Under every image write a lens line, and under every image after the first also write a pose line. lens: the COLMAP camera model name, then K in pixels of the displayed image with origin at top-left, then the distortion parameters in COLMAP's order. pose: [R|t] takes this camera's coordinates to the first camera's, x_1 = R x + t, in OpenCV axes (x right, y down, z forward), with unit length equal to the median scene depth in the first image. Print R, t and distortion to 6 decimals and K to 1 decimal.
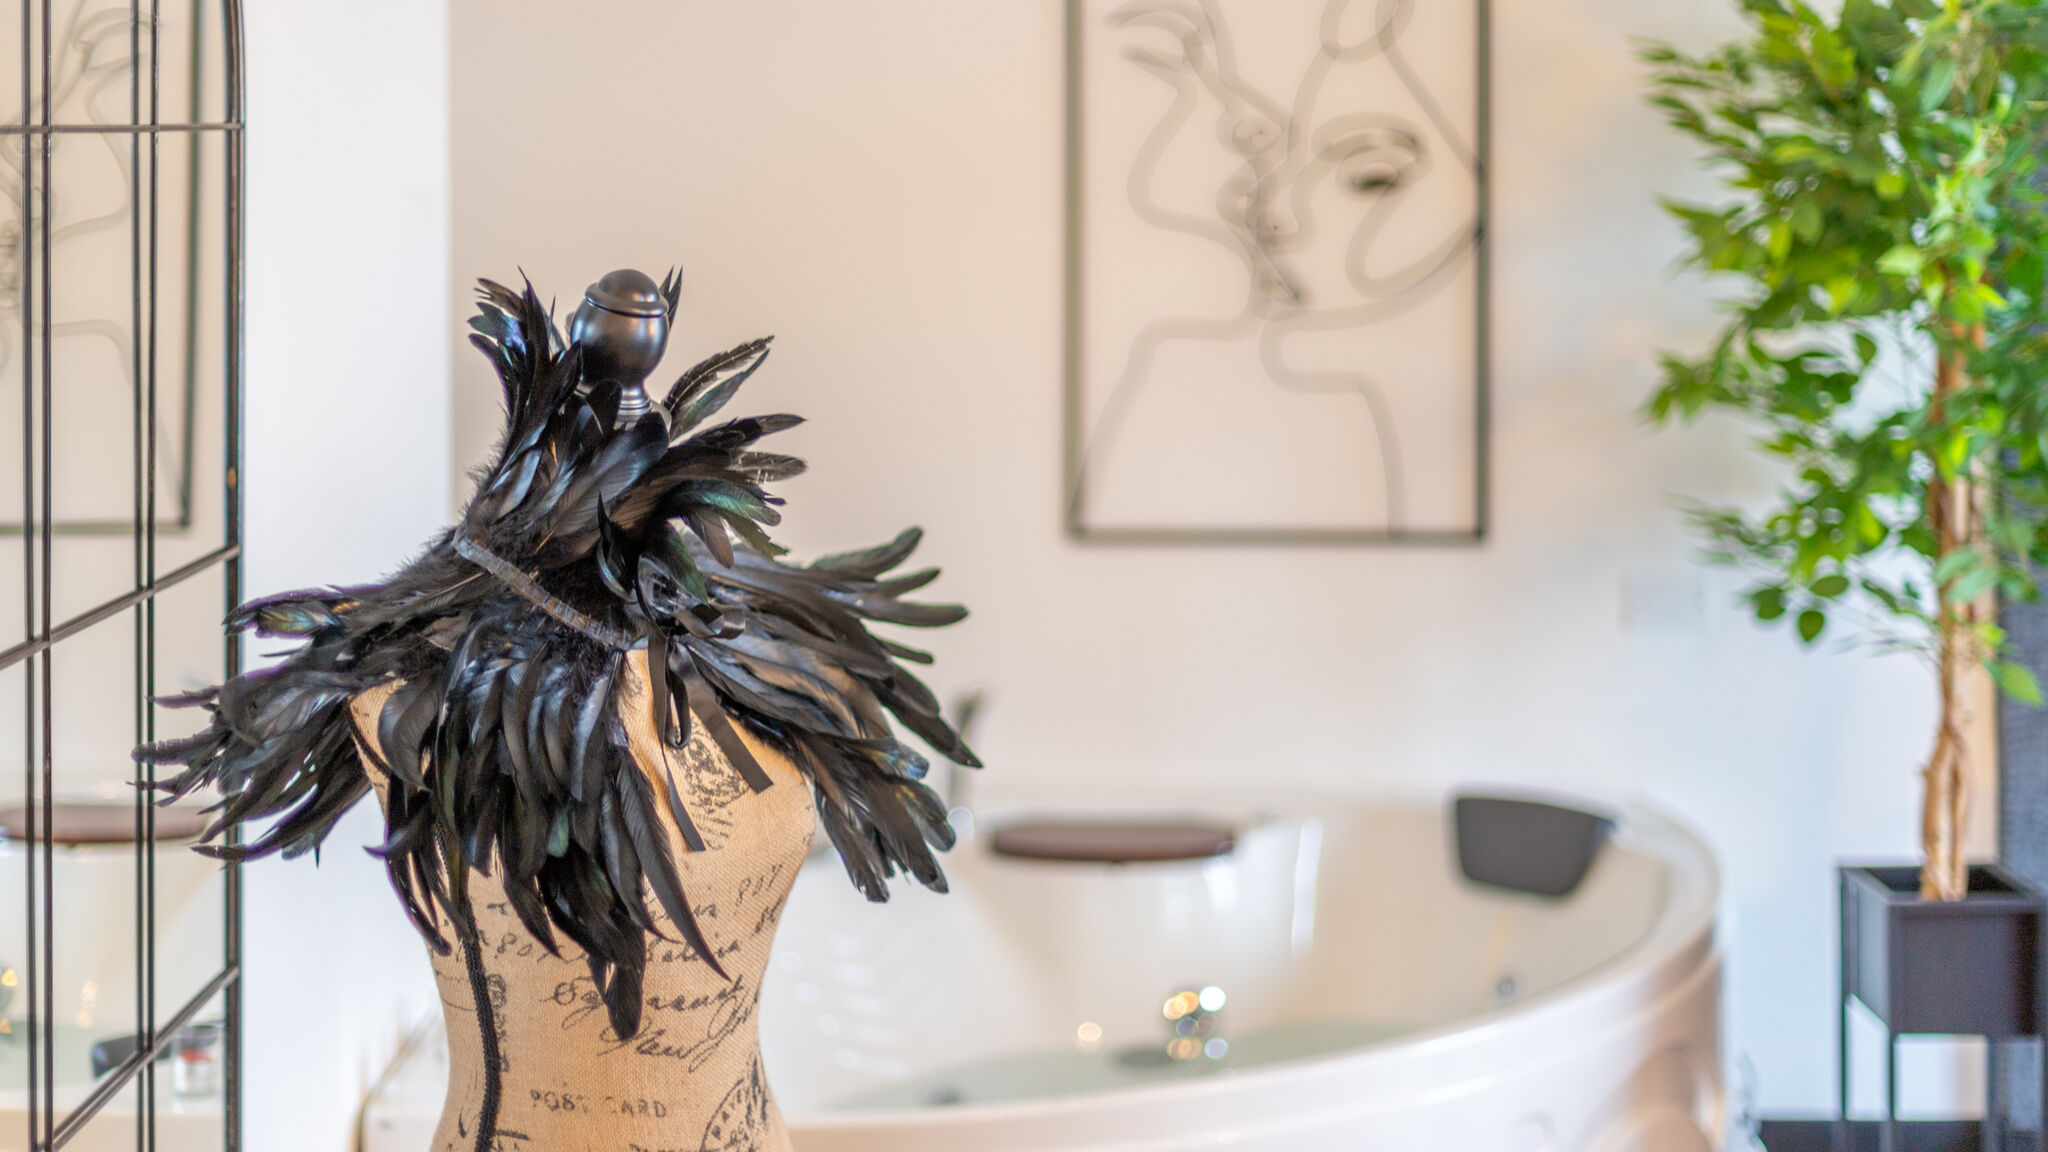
lens RADIAL K [[2923.4, 0, 1024.0], [0, 2923.4, 576.0], [0, 0, 1]] dist [-0.036186, -0.072437]
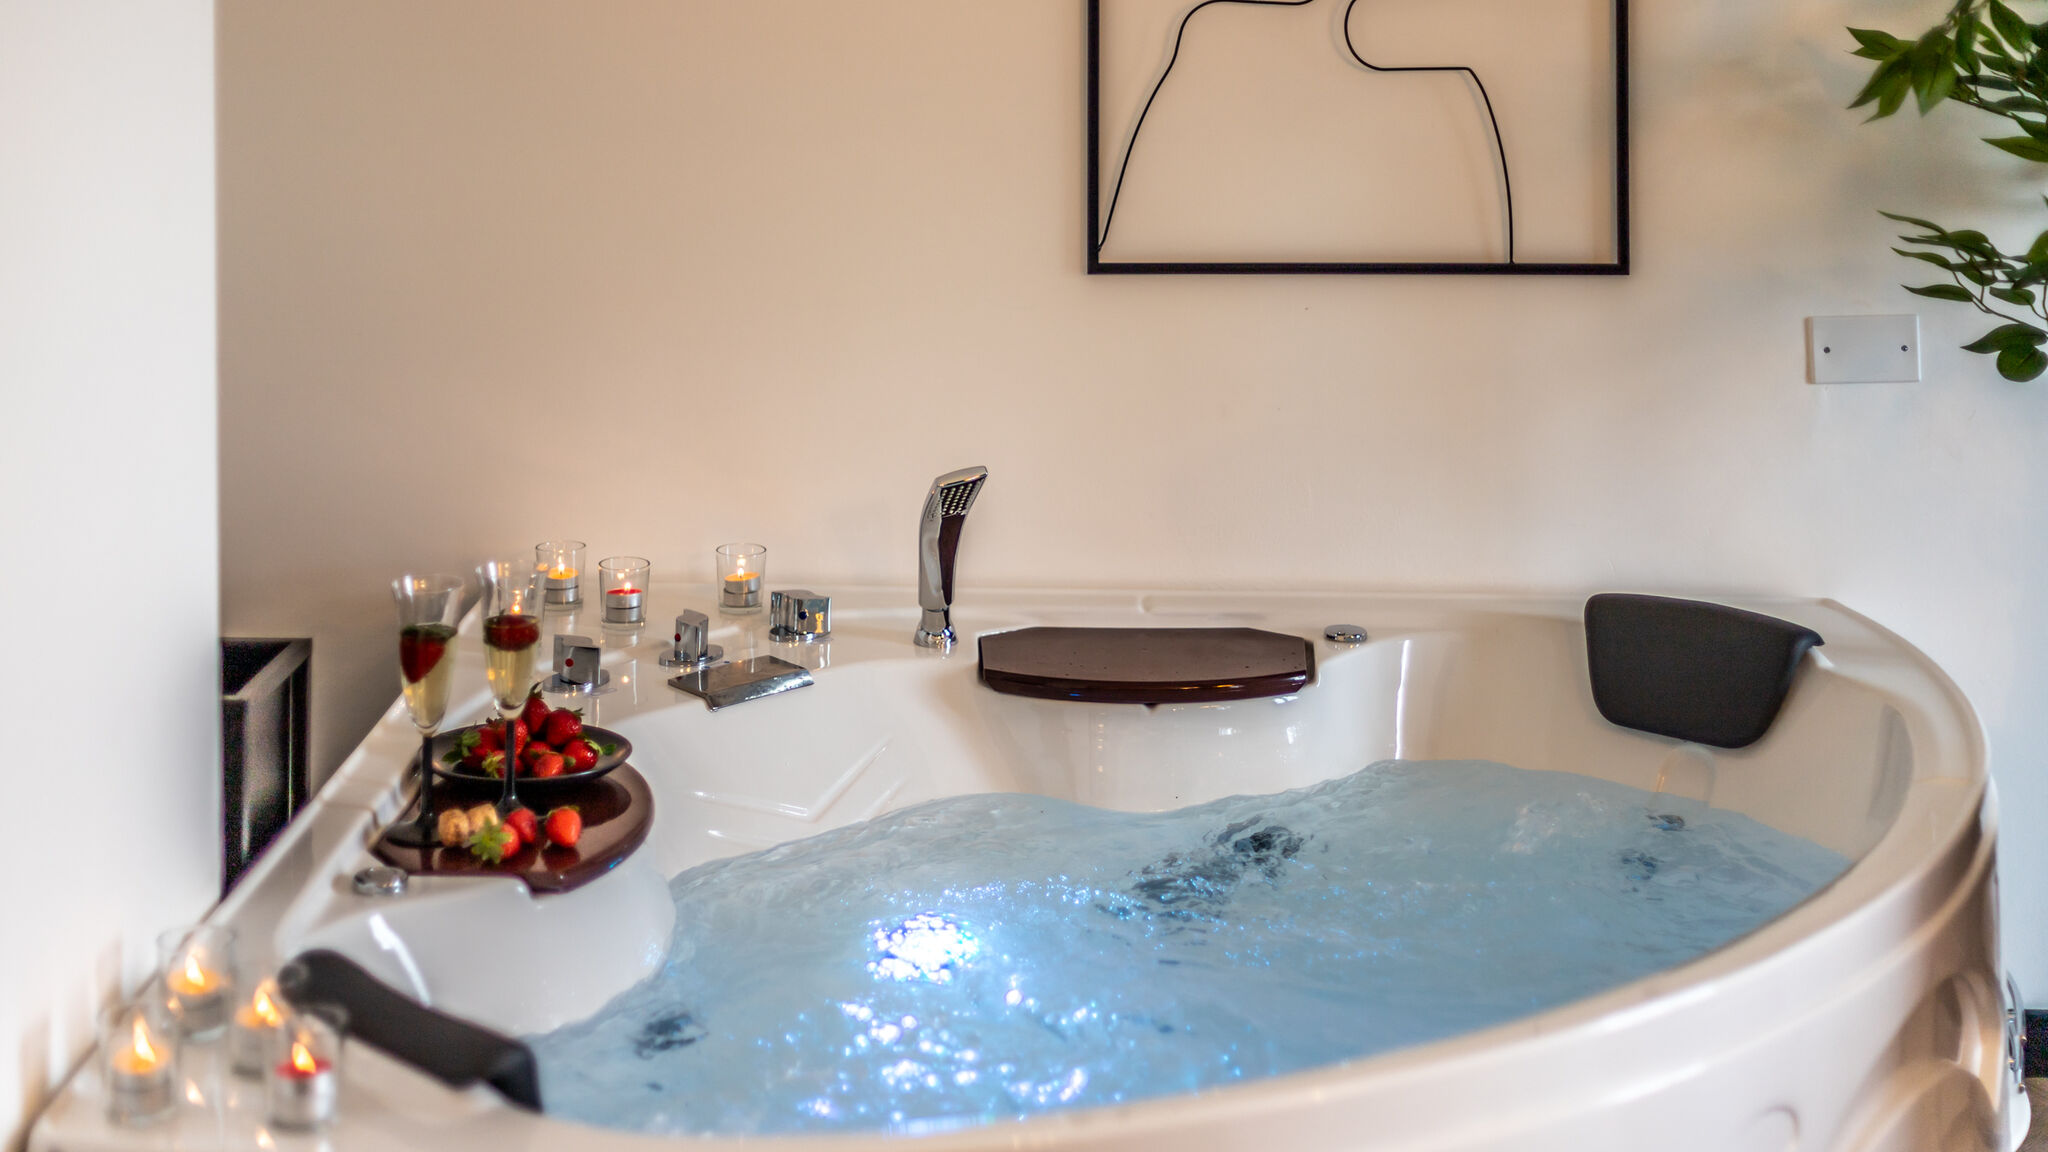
lens RADIAL K [[2923.4, 0, 1024.0], [0, 2923.4, 576.0], [0, 0, 1]] dist [-0.036186, -0.072437]
pose [[0.999963, -0.002151, -0.008388, 0.004284], [0.002868, 0.996253, 0.086444, 0.001055], [0.008171, -0.086465, 0.996221, 0.236154]]
